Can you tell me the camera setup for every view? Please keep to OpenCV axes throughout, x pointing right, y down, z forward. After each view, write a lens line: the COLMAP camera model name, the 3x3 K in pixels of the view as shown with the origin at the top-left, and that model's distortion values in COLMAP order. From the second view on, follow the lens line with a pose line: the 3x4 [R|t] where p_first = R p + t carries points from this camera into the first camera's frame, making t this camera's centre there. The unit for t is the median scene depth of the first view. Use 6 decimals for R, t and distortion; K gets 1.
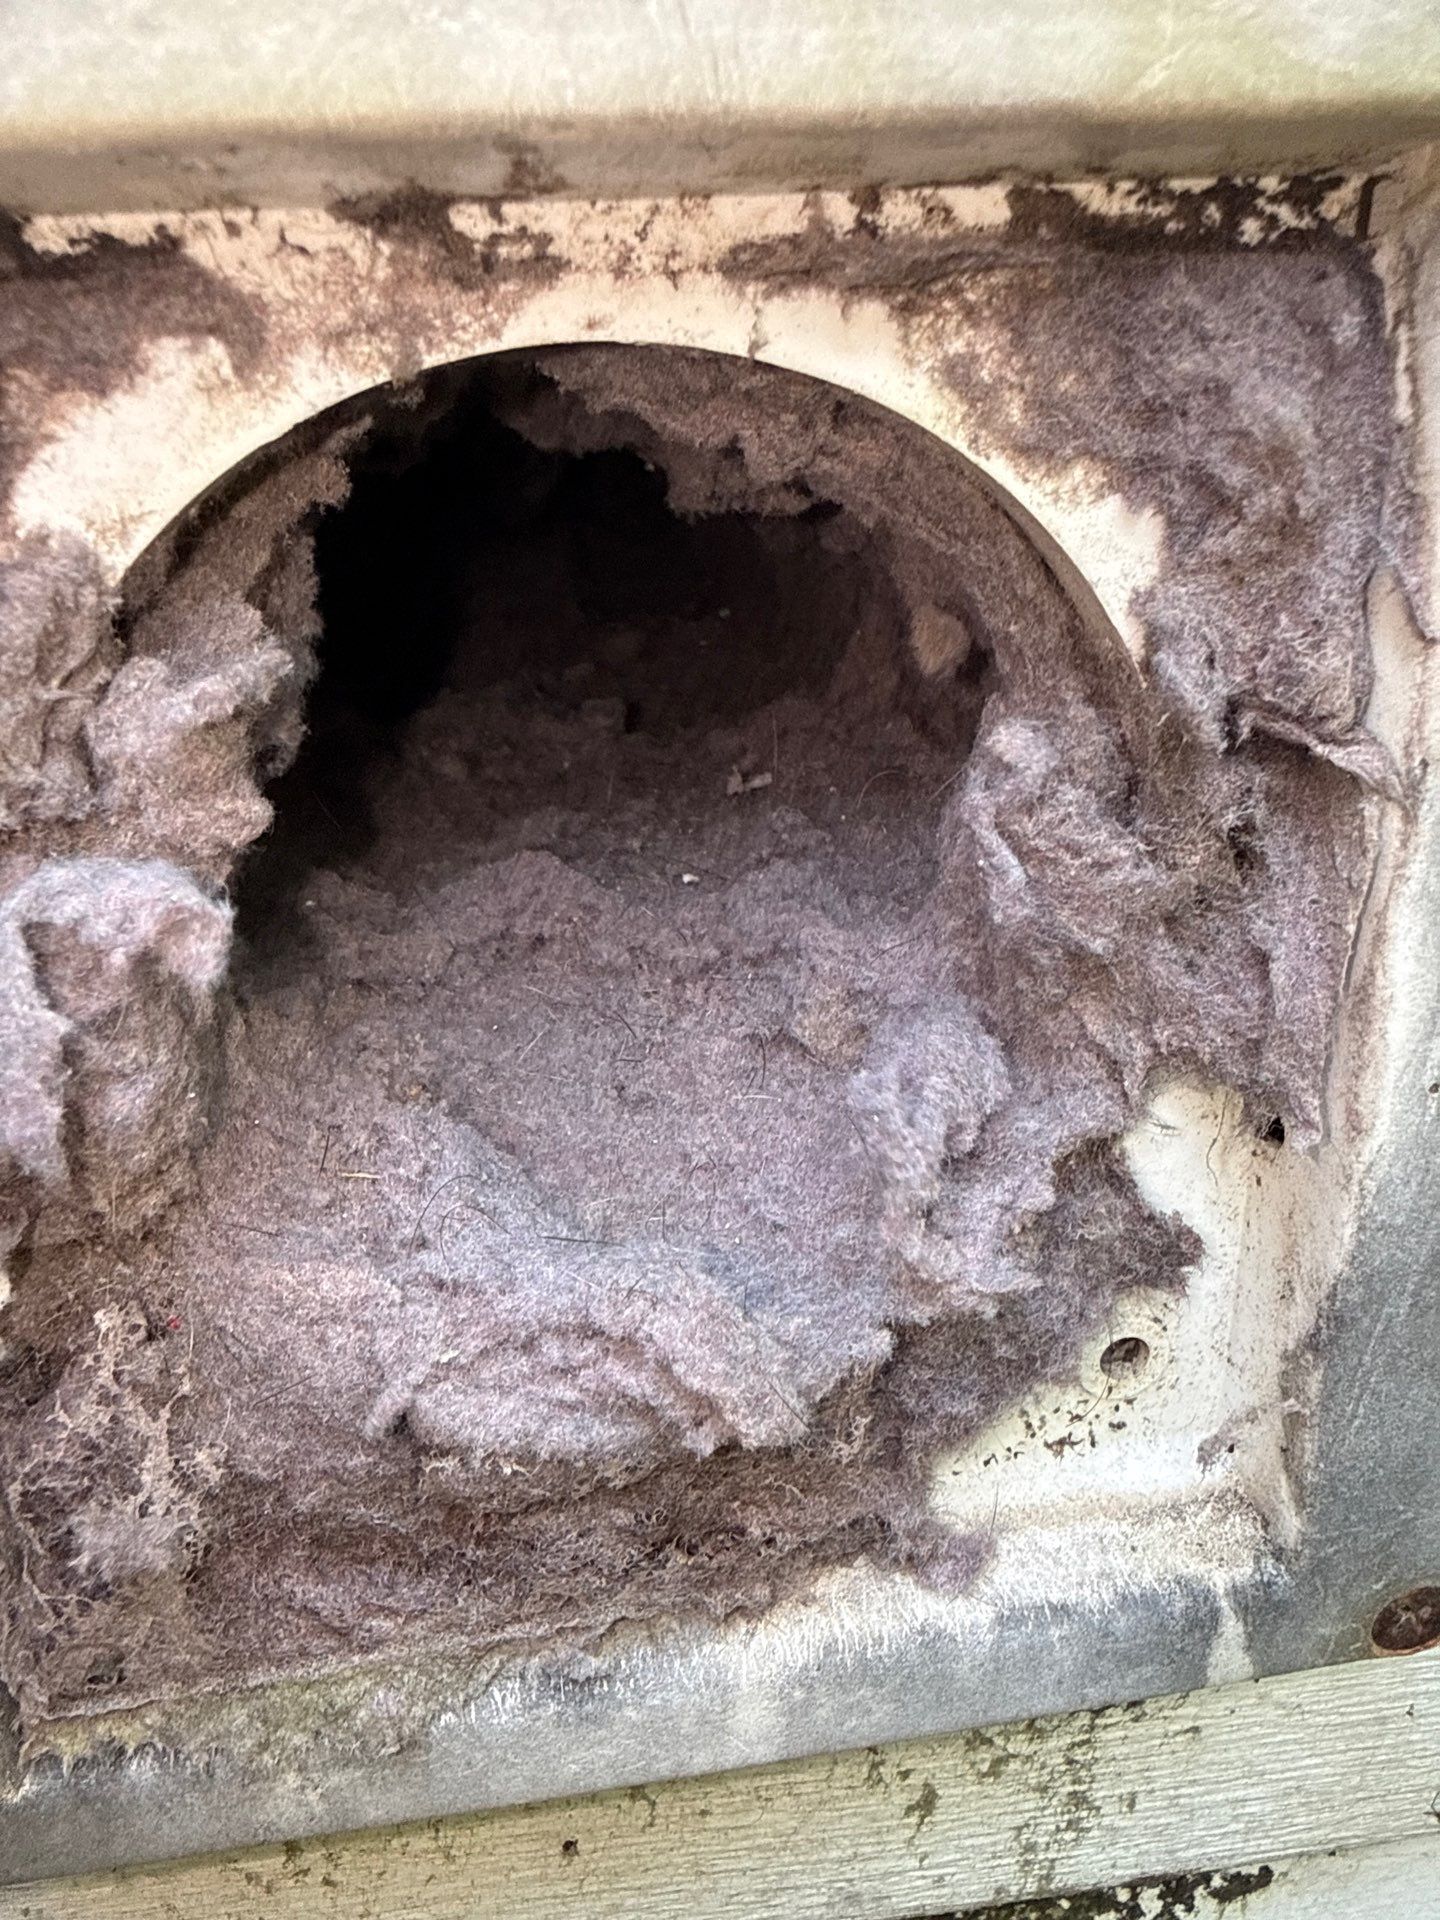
lens RADIAL K [[1393.4, 0, 711.0], [0, 1393.4, 963.5], [0, 0, 1]] dist [0.005614, -0.007035]
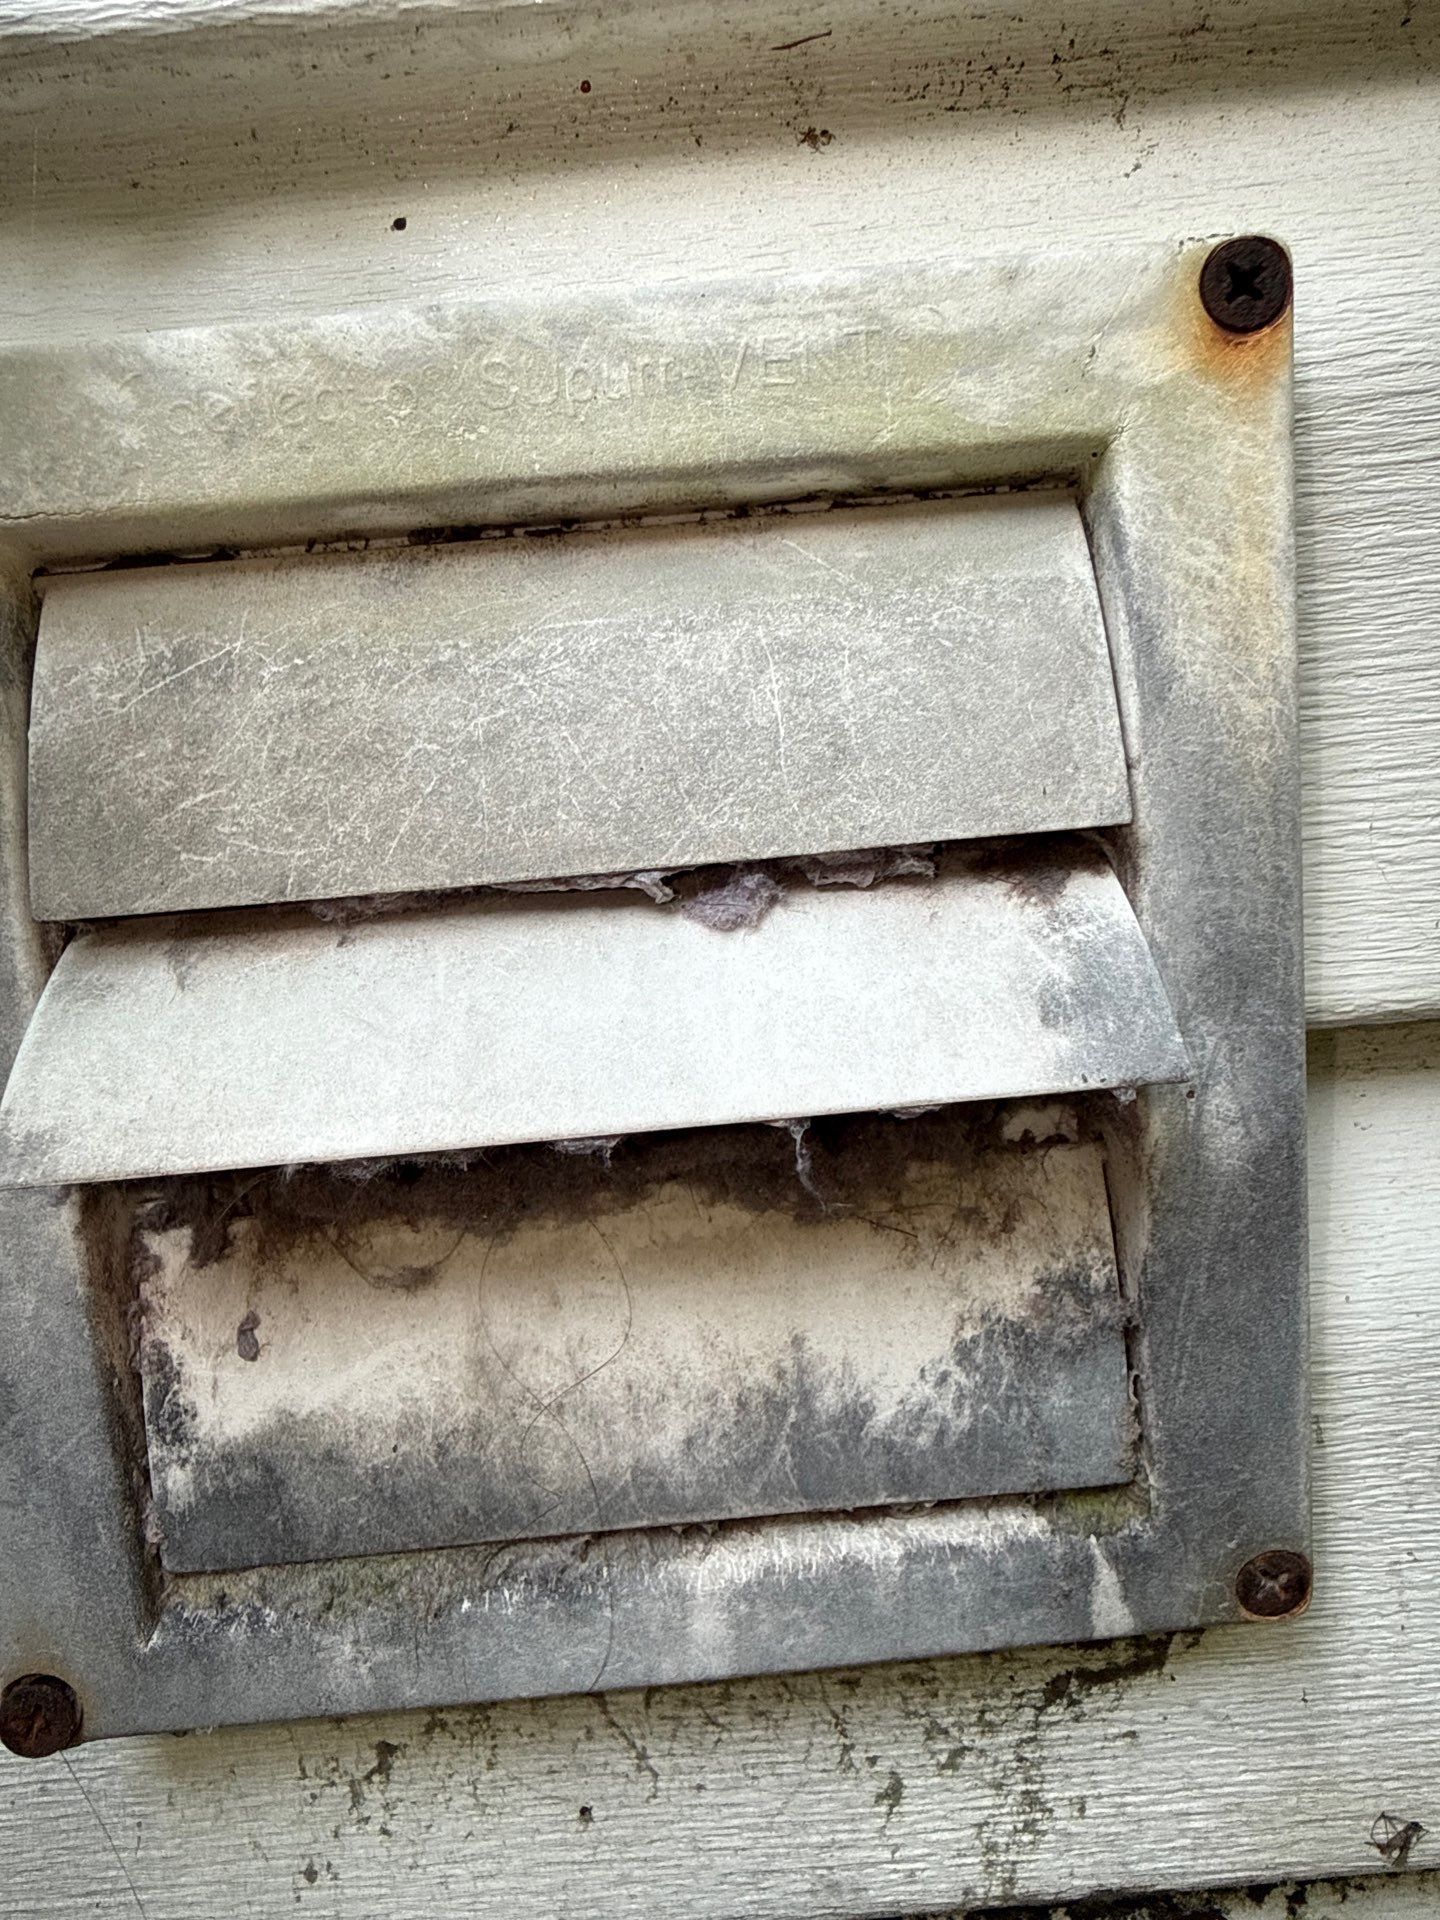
lens RADIAL K [[1391.6, 0, 716.7], [0, 1391.6, 955.6], [0, 0, 1]] dist [-0.003780, 0.005196]
pose [[0.993090, -0.020379, -0.115571, 0.171671], [-0.004078, 0.978219, -0.207533, 0.184012], [0.117283, 0.206571, 0.971377, -0.295875]]
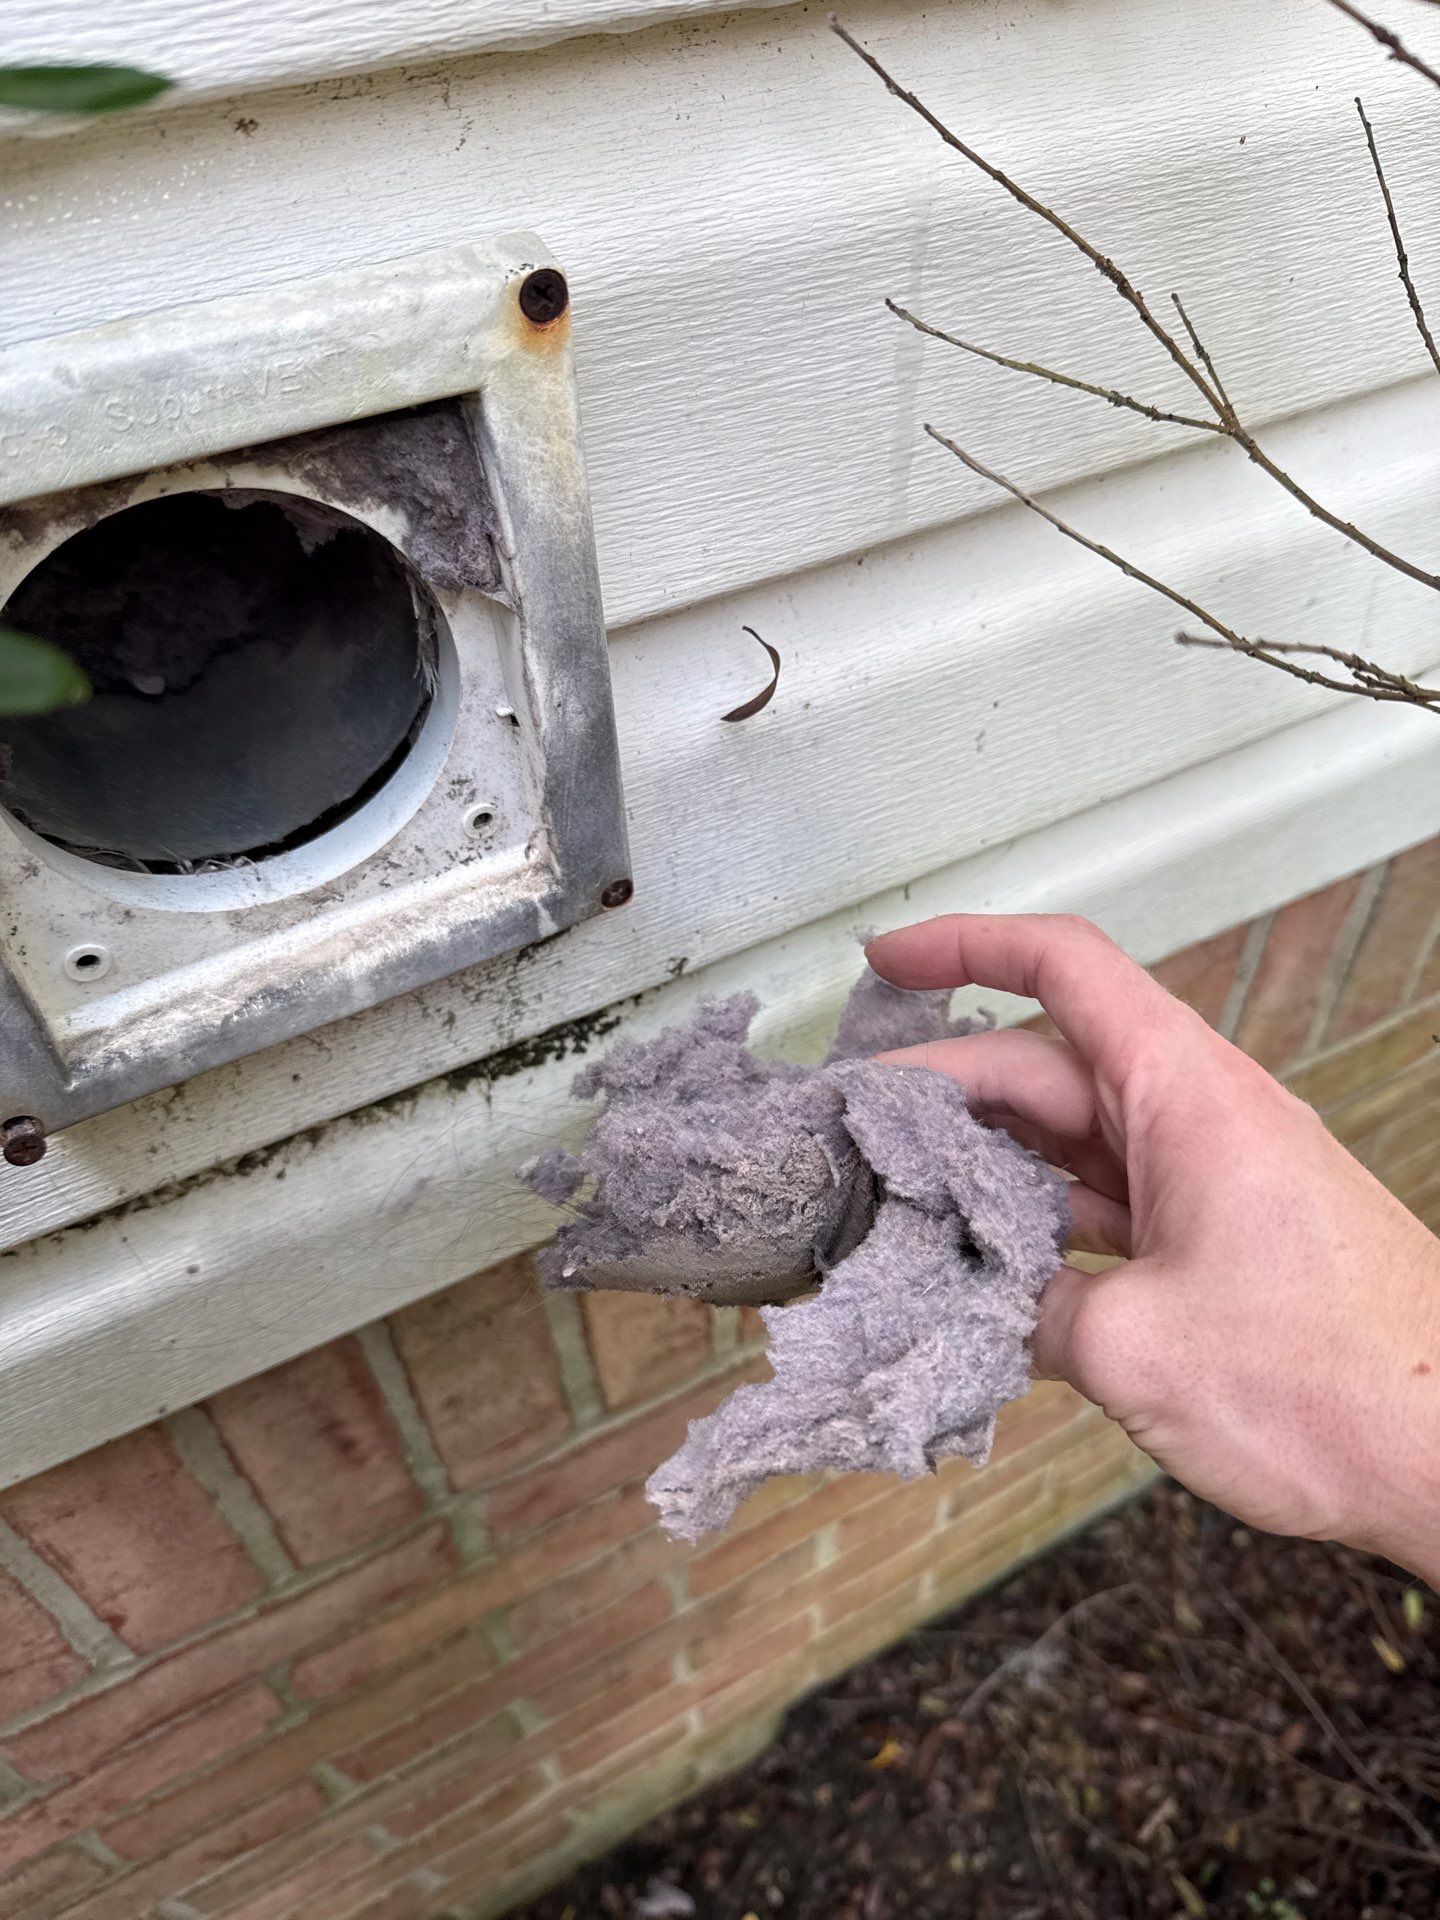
lens RADIAL K [[1424.6, 0, 756.2], [0, 1424.6, 987.6], [0, 0, 1]] dist [0.129536, -0.310880]
pose [[0.925149, -0.253531, 0.282525, -0.036855], [0.119131, 0.900578, 0.418052, -0.409210], [-0.360425, -0.353103, 0.863372, -1.320238]]
